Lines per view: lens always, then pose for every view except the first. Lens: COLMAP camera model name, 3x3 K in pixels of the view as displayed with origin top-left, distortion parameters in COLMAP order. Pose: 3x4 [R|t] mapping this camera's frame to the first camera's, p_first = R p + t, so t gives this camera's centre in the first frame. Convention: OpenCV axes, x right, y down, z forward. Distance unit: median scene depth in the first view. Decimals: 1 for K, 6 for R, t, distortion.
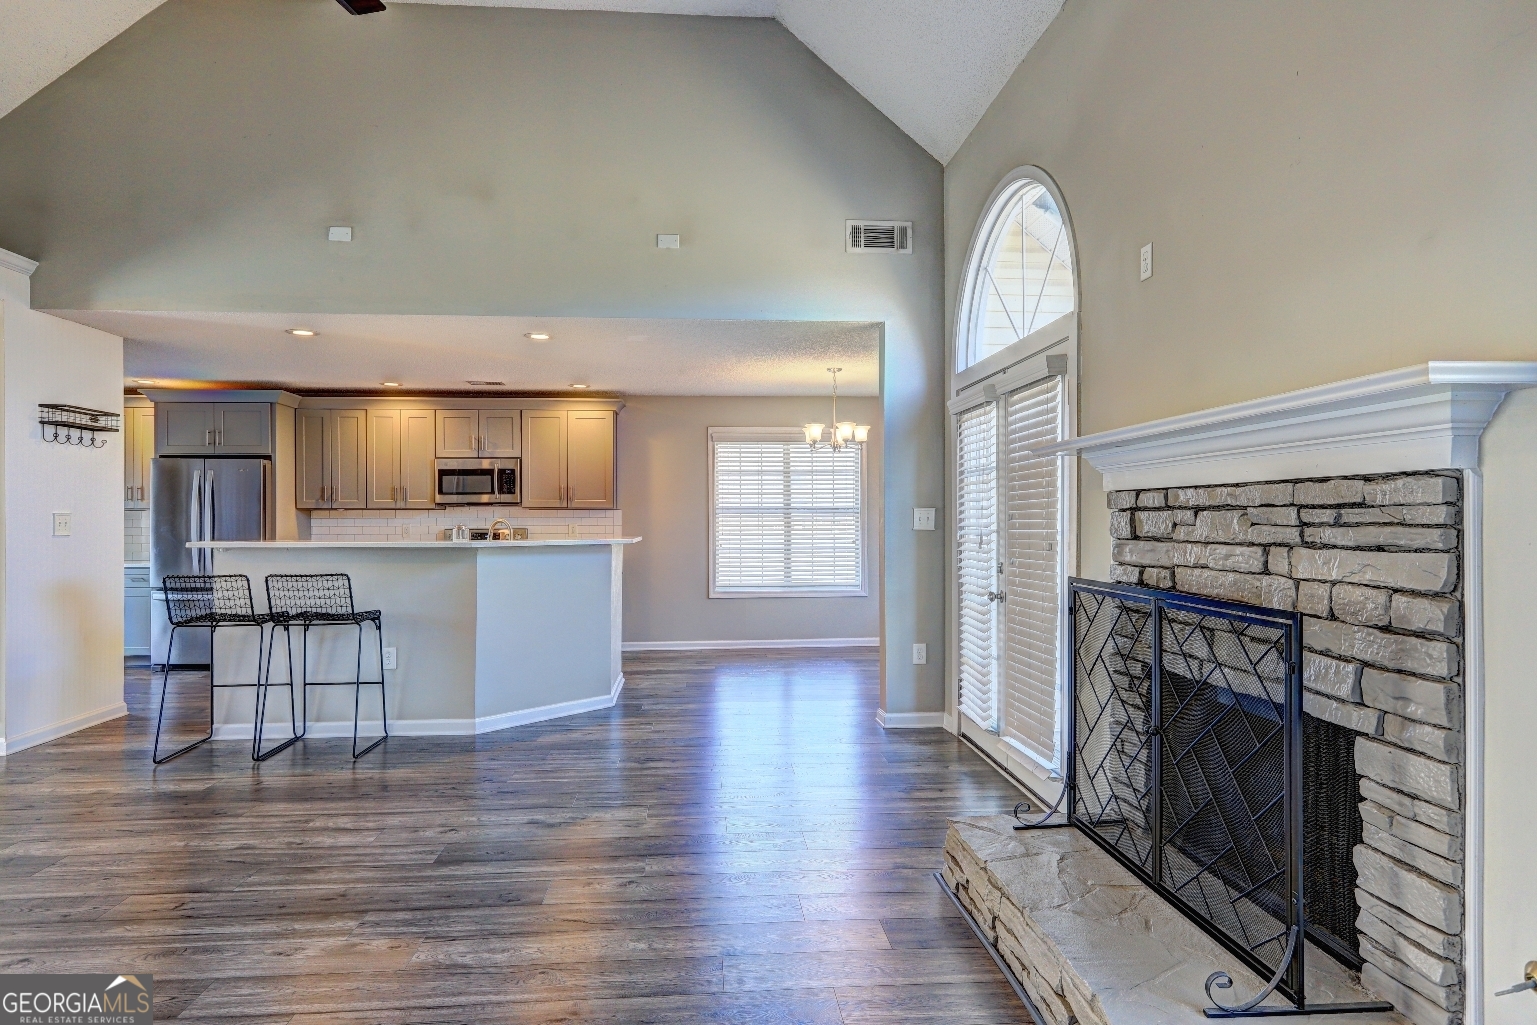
lens RADIAL K [[863.1, 0, 768.5], [0, 863.1, 512.5], [0, 0, 1]] dist [0.001974, 0.000574]
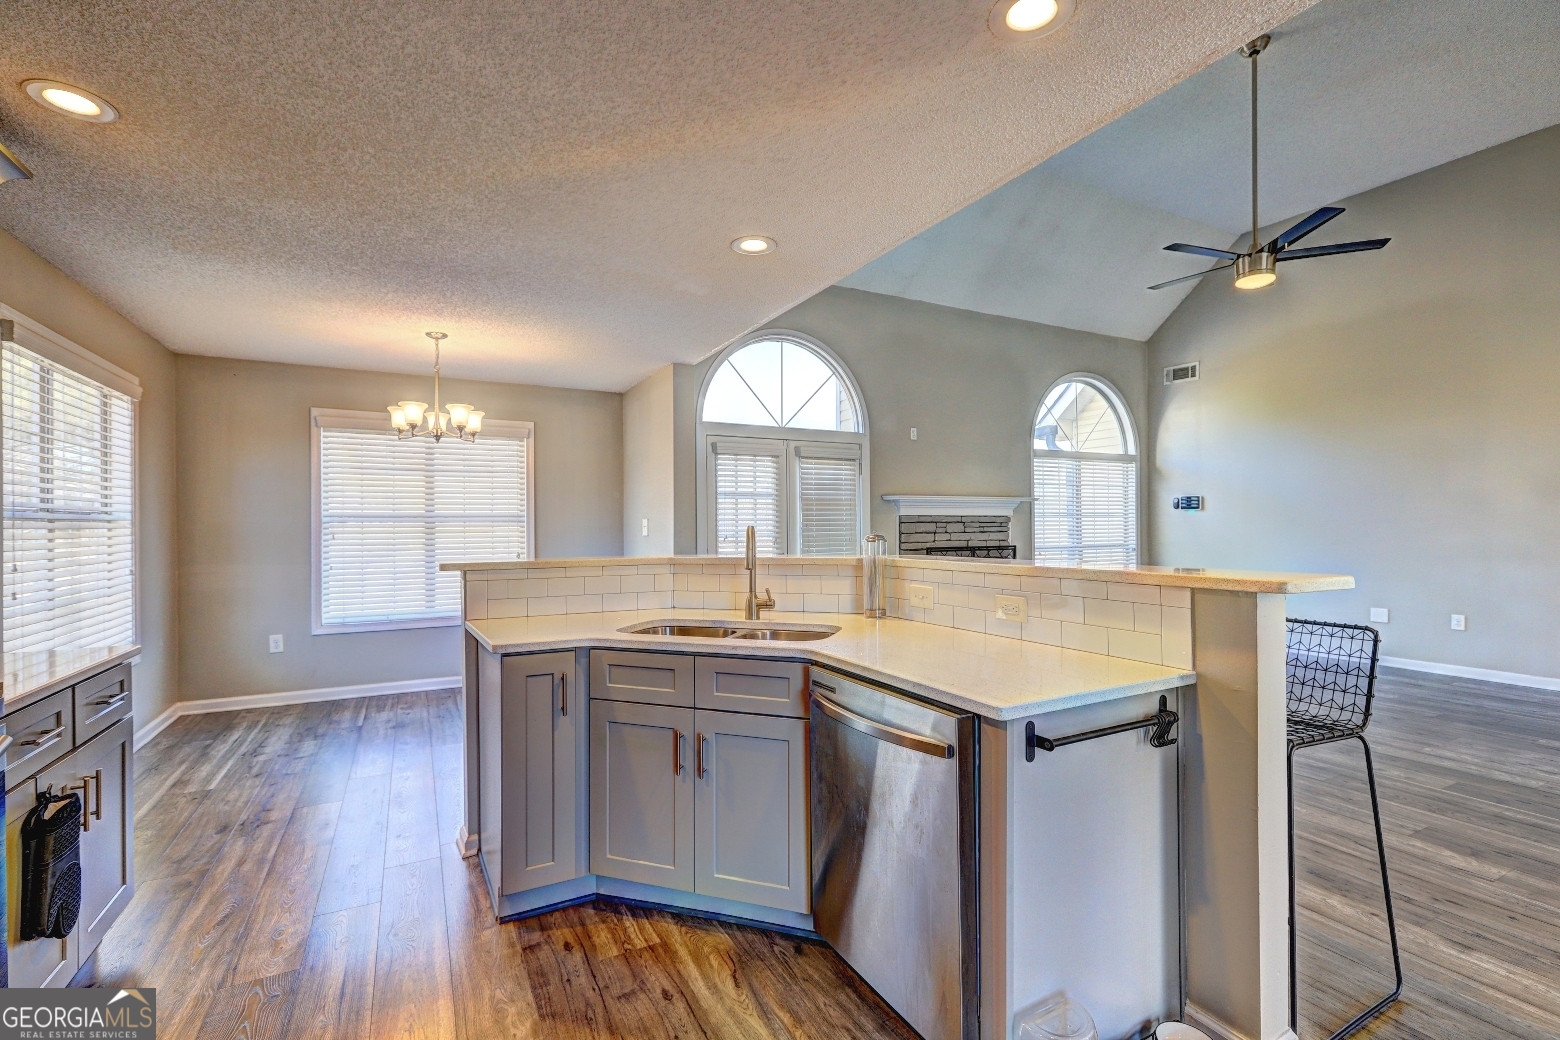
lens RADIAL K [[688.1, 0, 780.0], [0, 688.1, 520.0], [0, 0, 1]] dist [0.000038, -0.000029]
pose [[-0.396827, 0.011082, 0.917826, -1.432567], [-0.000408, 0.999925, -0.012250, 0.015719], [-0.917893, -0.005235, -0.396793, 2.277157]]
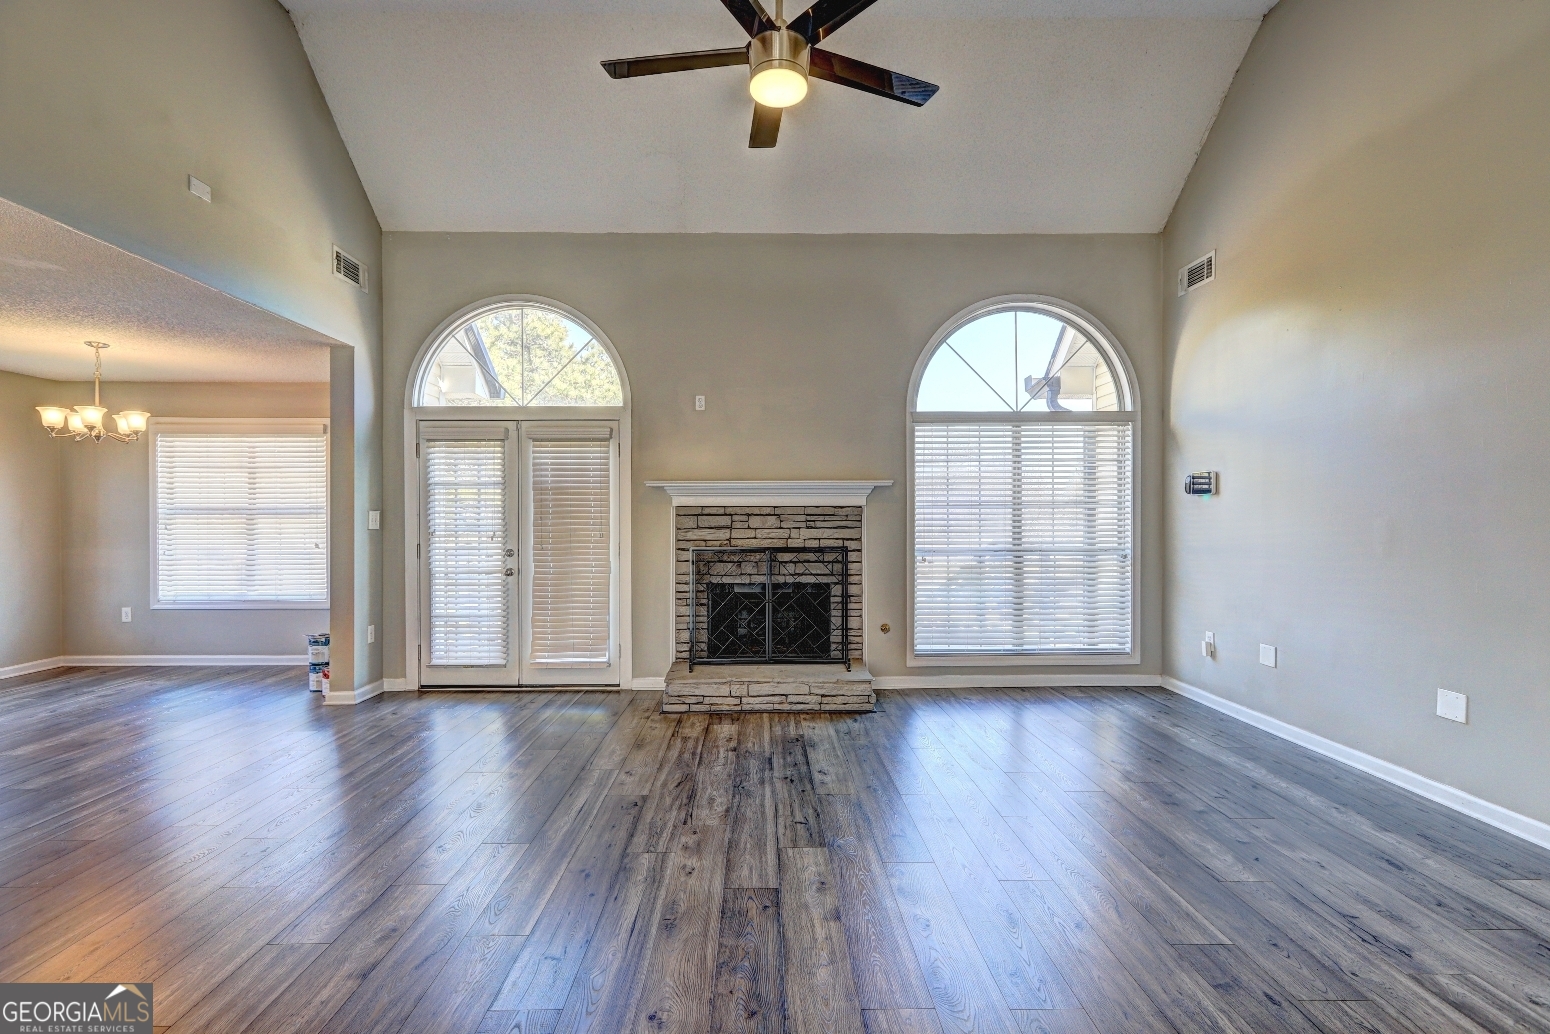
lens RADIAL K [[687.1, 0, 775.0], [0, 687.1, 517.0], [0, 0, 1]] dist [0.000312, 0.000009]
pose [[0.060952, 0.003899, 0.998133, -1.311081], [-0.004994, 0.999981, -0.003602, 0.006918], [-0.998128, -0.004765, 0.060970, 0.702466]]
